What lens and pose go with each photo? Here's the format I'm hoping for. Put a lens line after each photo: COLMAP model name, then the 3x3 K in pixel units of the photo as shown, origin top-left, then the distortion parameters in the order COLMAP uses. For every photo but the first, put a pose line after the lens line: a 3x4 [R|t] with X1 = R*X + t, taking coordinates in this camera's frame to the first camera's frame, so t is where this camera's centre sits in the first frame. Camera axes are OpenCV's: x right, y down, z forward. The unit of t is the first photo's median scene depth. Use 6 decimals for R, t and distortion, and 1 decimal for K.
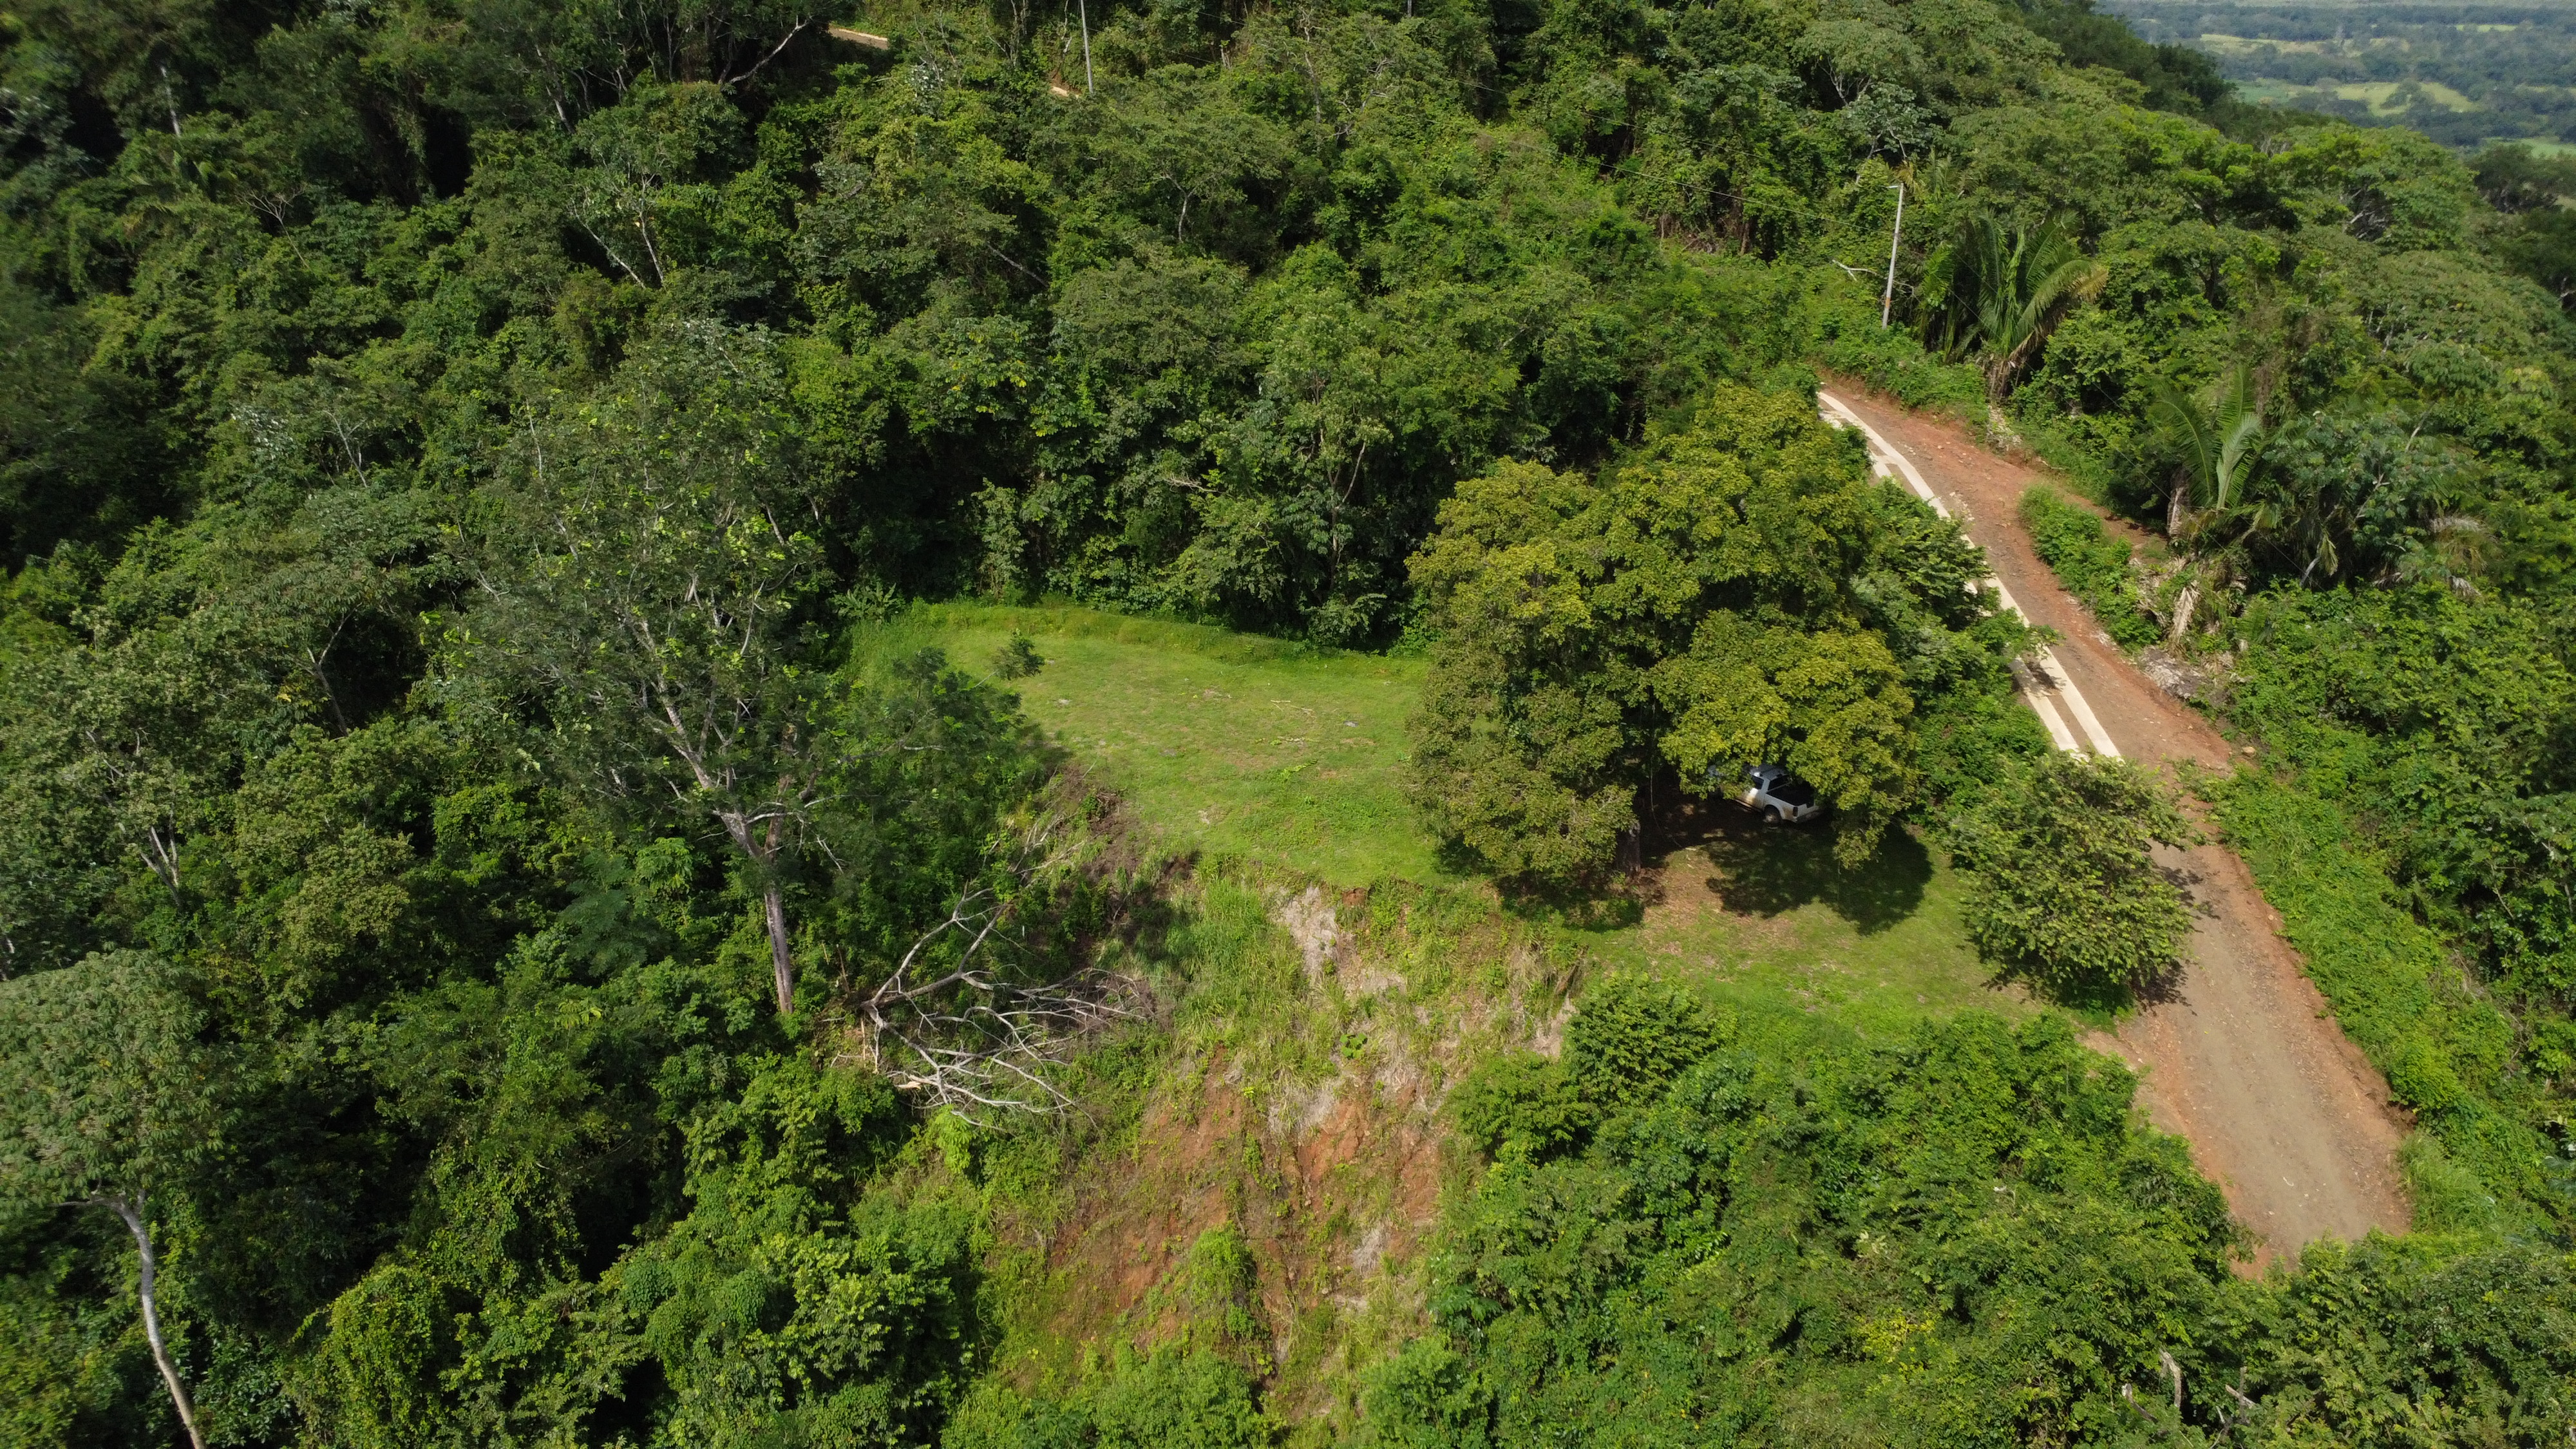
lens RADIAL K [[1885.0, 0, 1278.3], [0, 1885.0, 720.7], [0, 0, 1]] dist [-0.020603, -0.023645]
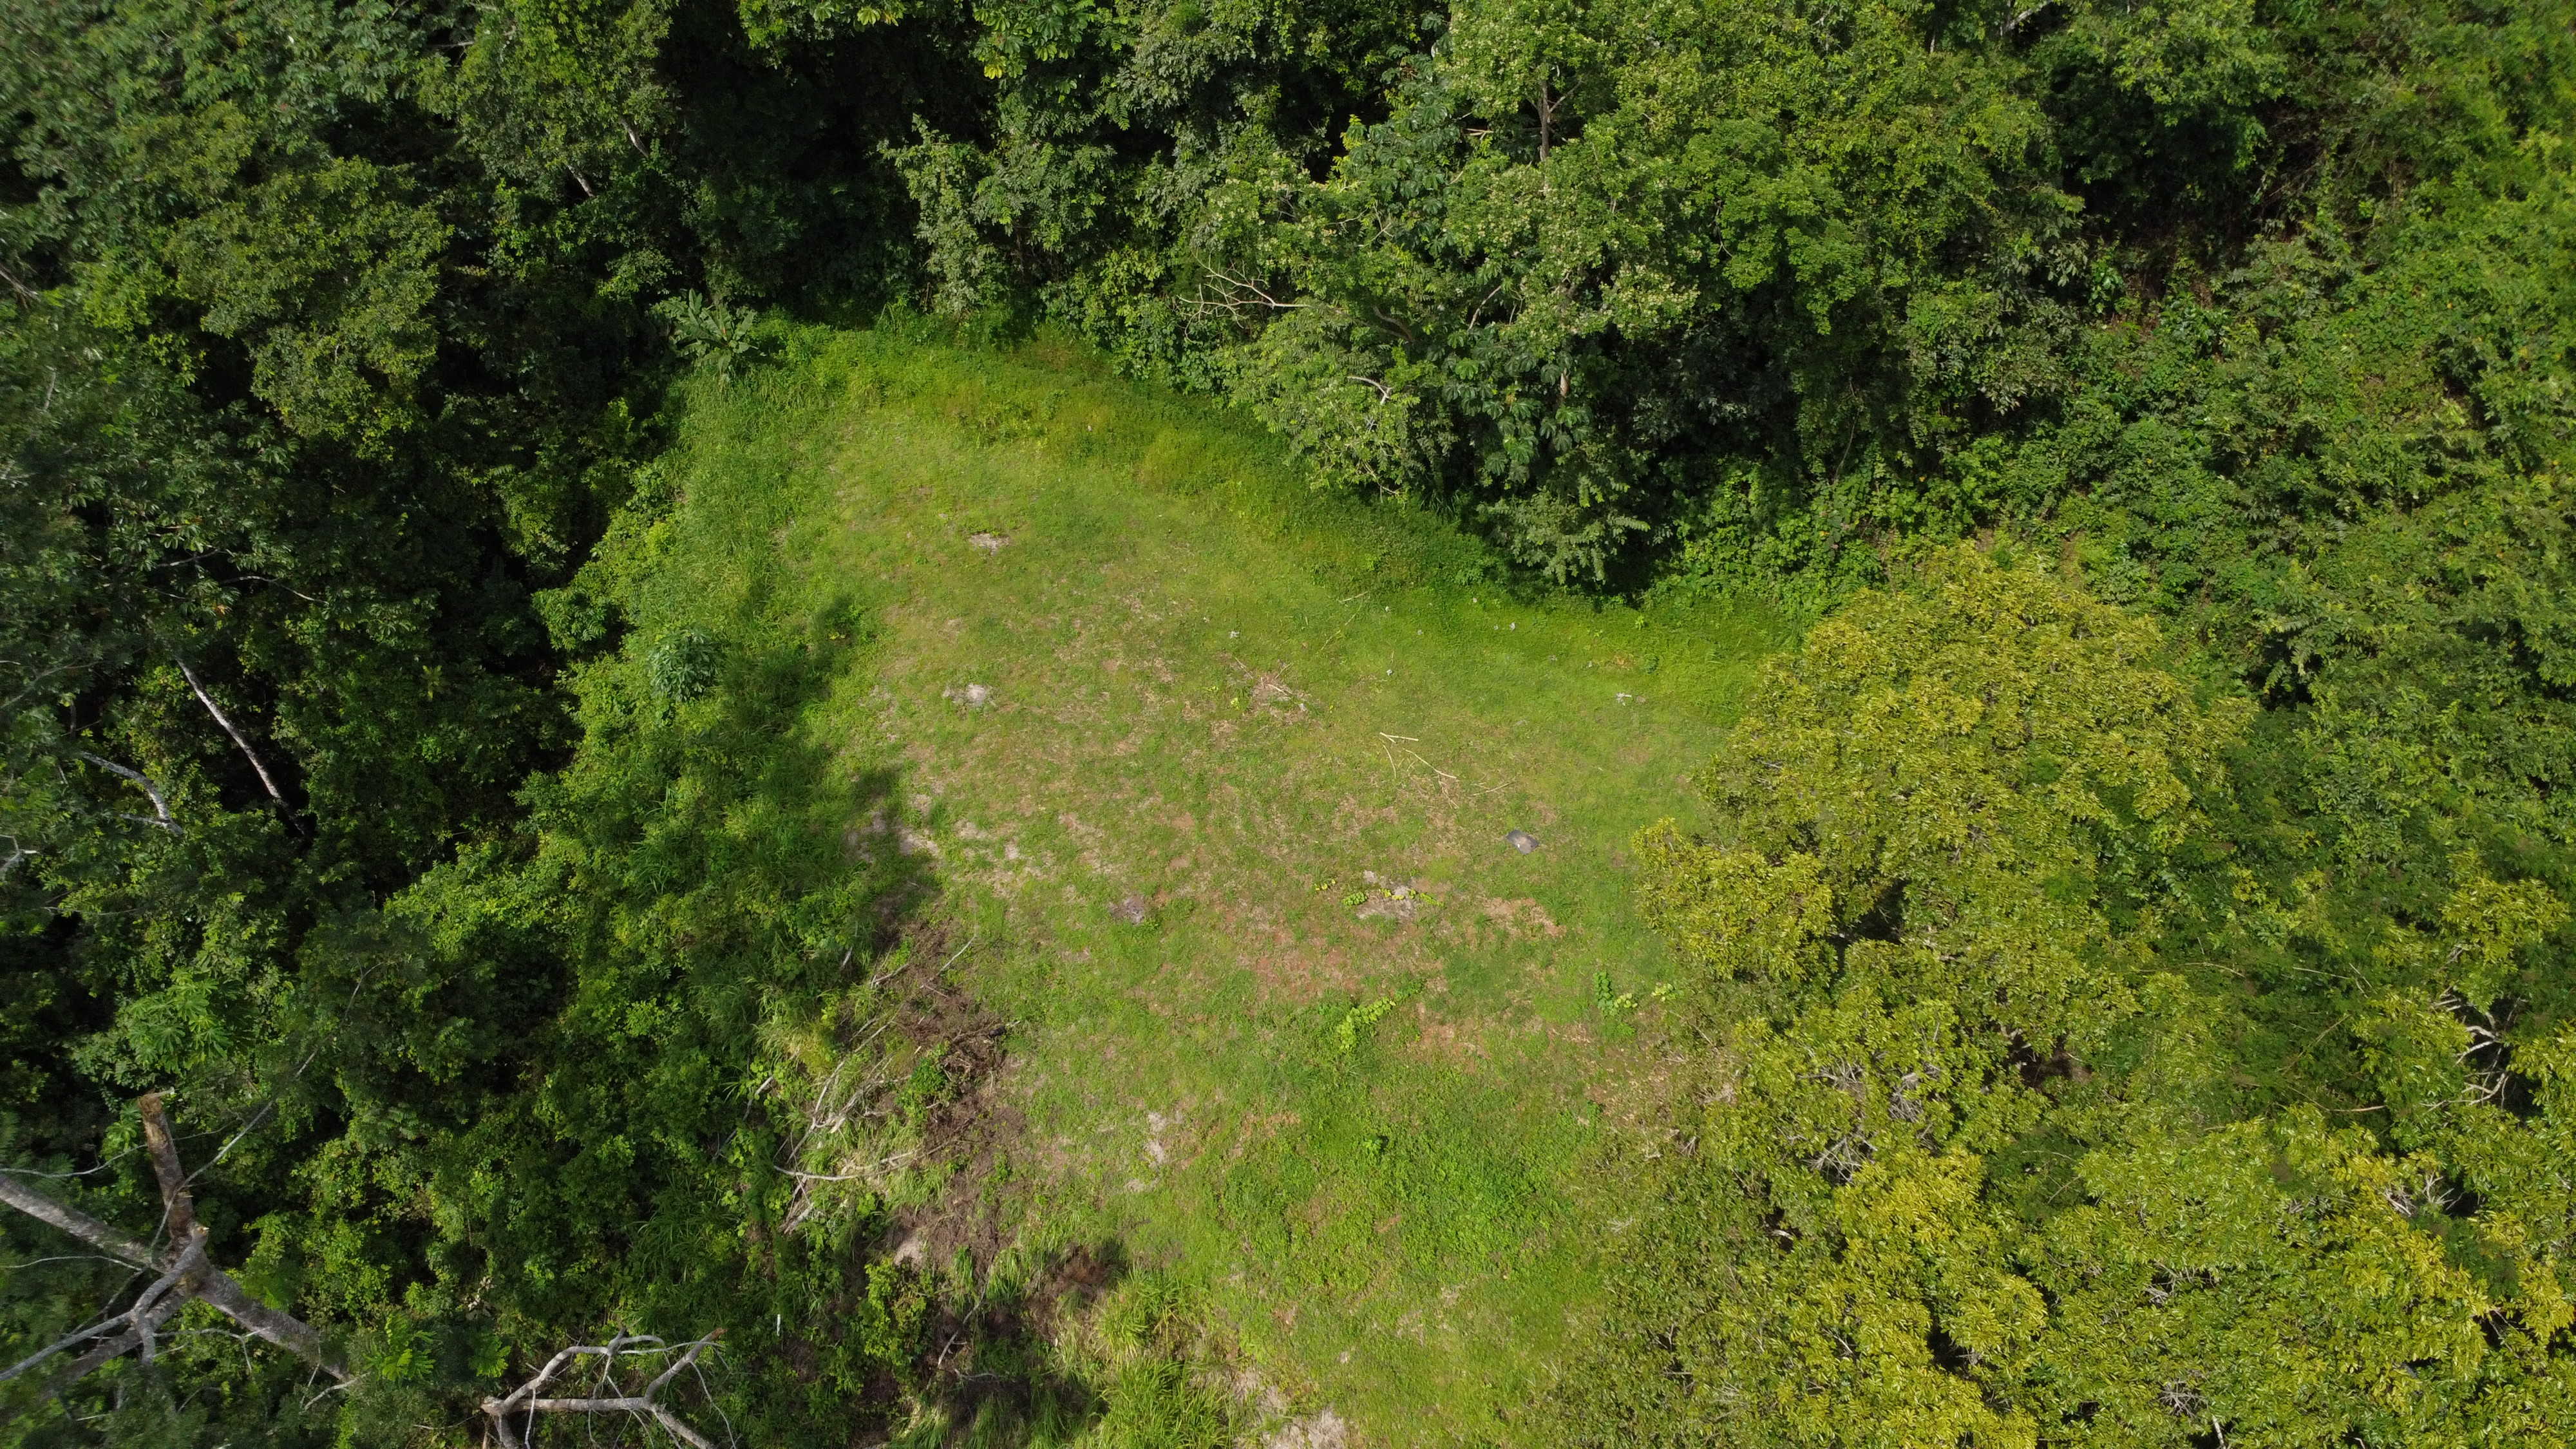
lens RADIAL K [[1908.4, 0, 1288.0], [0, 1908.4, 724.5], [0, 0, 1]] dist [-0.036439, -0.005886]
pose [[0.981461, 0.137775, -0.133241, 0.041095], [-0.071415, 0.907996, 0.412847, -0.232885], [0.177863, -0.395677, 0.901002, 0.572852]]
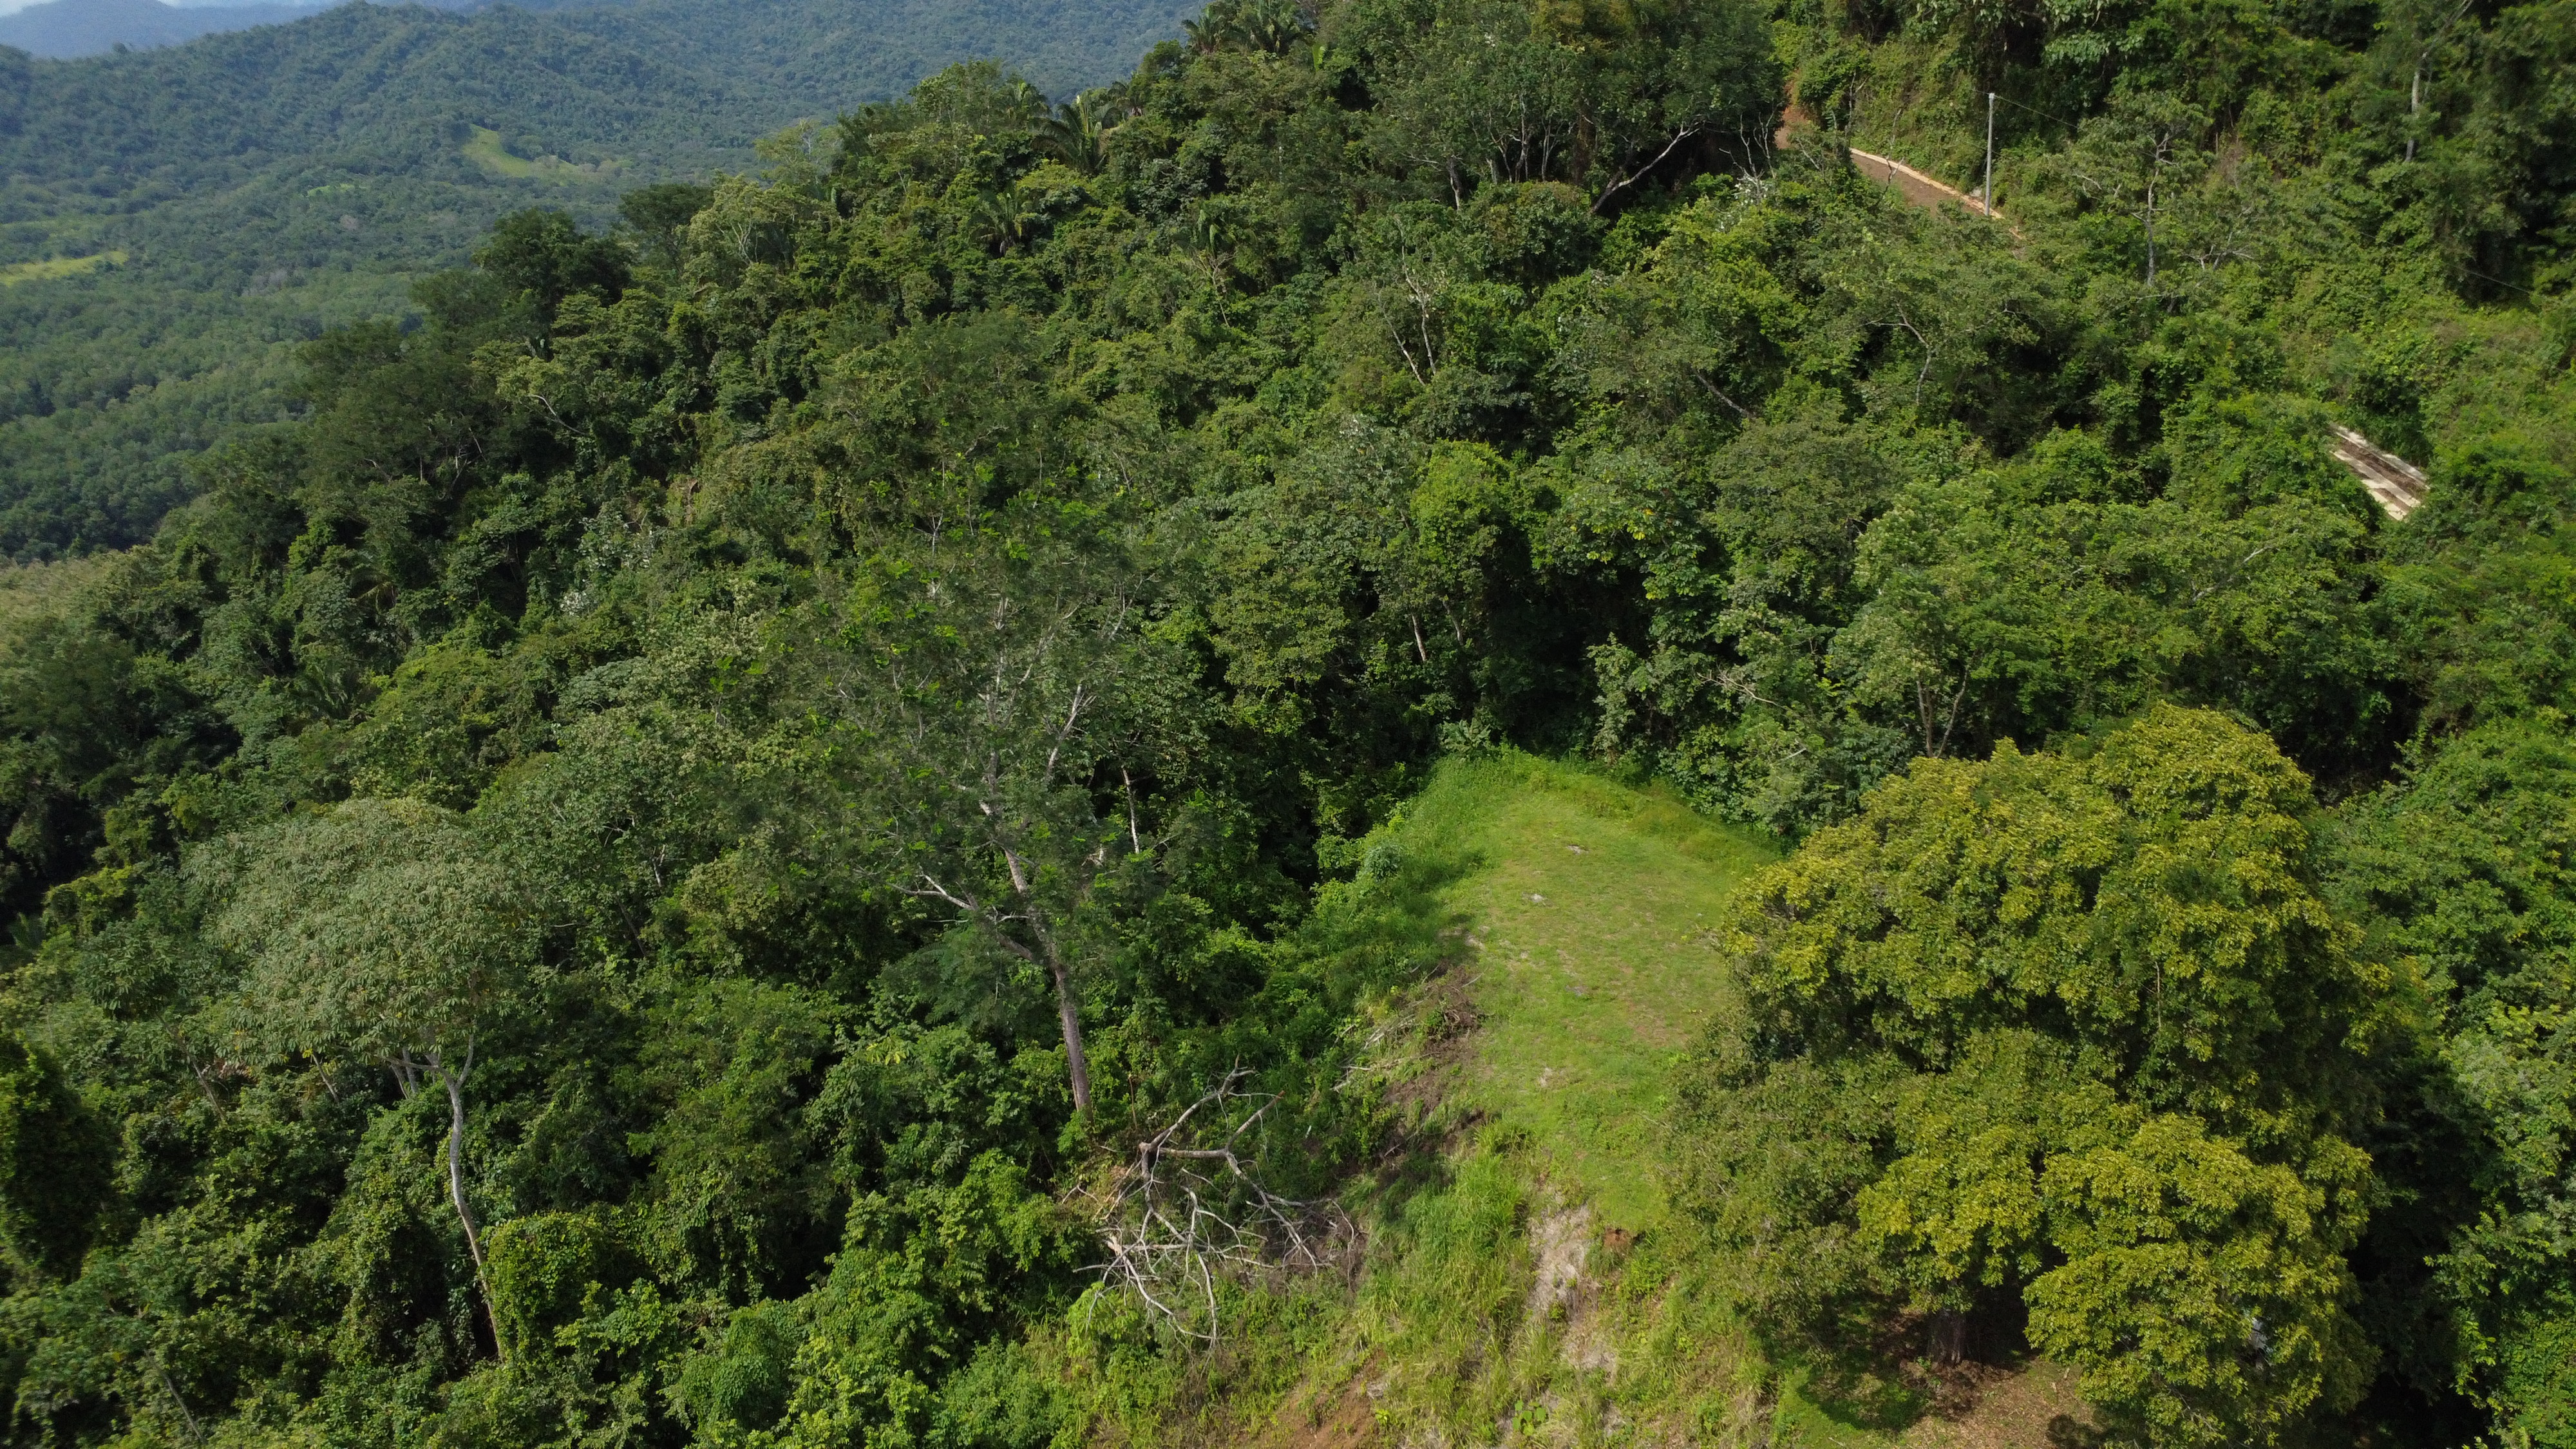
lens RADIAL K [[1878.6, 0, 1288.0], [0, 1878.6, 724.5], [0, 0, 1]] dist [-0.016865, -0.038799]
pose [[0.775221, 0.227488, -0.589306, 0.301932], [-0.259490, 0.965240, 0.031254, -0.088410], [0.575931, 0.128690, 0.807305, 0.238831]]
